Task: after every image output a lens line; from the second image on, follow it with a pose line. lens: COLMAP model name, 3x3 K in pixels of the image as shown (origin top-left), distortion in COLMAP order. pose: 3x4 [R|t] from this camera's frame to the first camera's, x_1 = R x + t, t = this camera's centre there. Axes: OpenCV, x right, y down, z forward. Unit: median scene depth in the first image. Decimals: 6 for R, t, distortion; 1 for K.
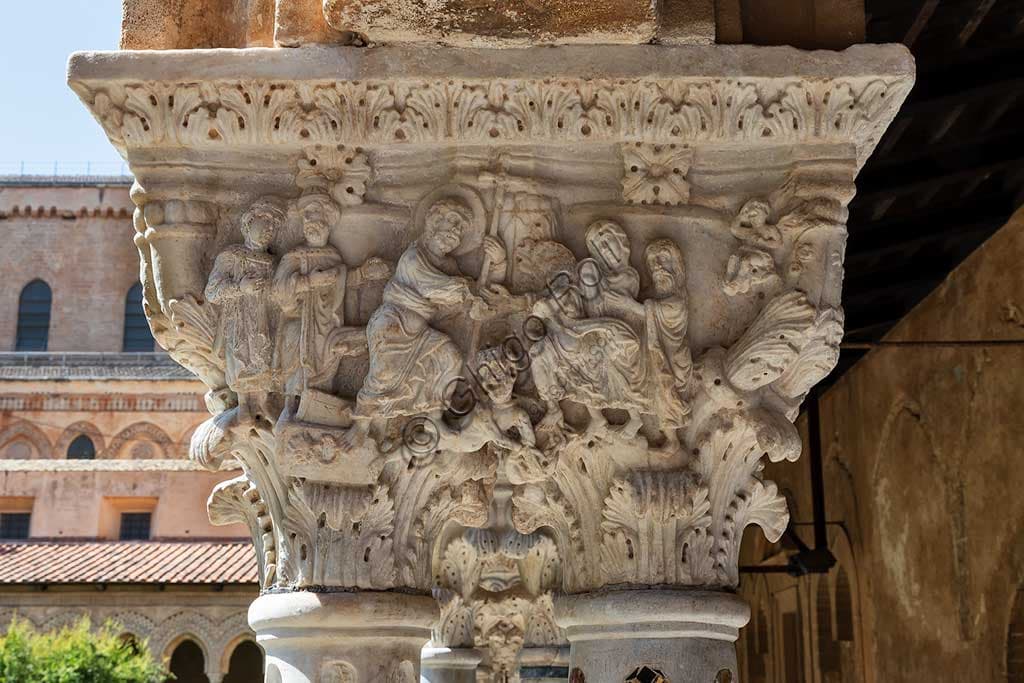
lens RADIAL K [[1015.9, 0, 512.0], [0, 1015.9, 341.5], [0, 0, 1]] dist [0.001491, -0.003520]
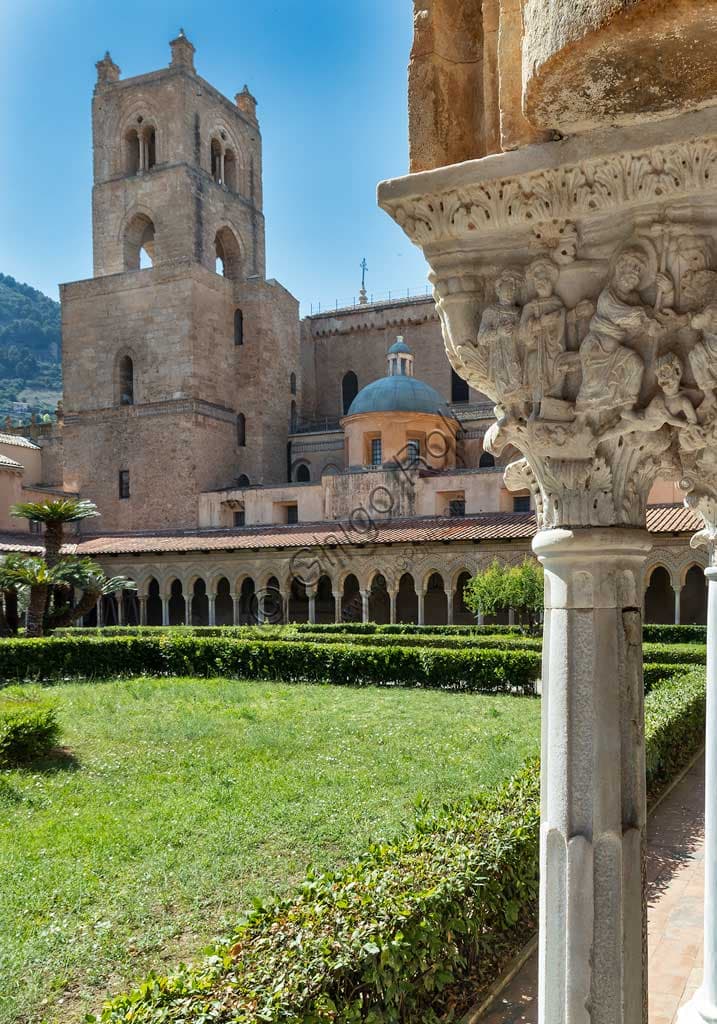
lens RADIAL K [[695.0, 0, 358.5], [0, 695.0, 512.0], [0, 0, 1]] dist [0.000865, -0.002398]
pose [[0.962211, -0.042321, -0.268995, -0.187691], [0.101485, 0.972413, 0.210031, -0.029850], [0.252686, -0.229393, 0.939962, -0.063077]]
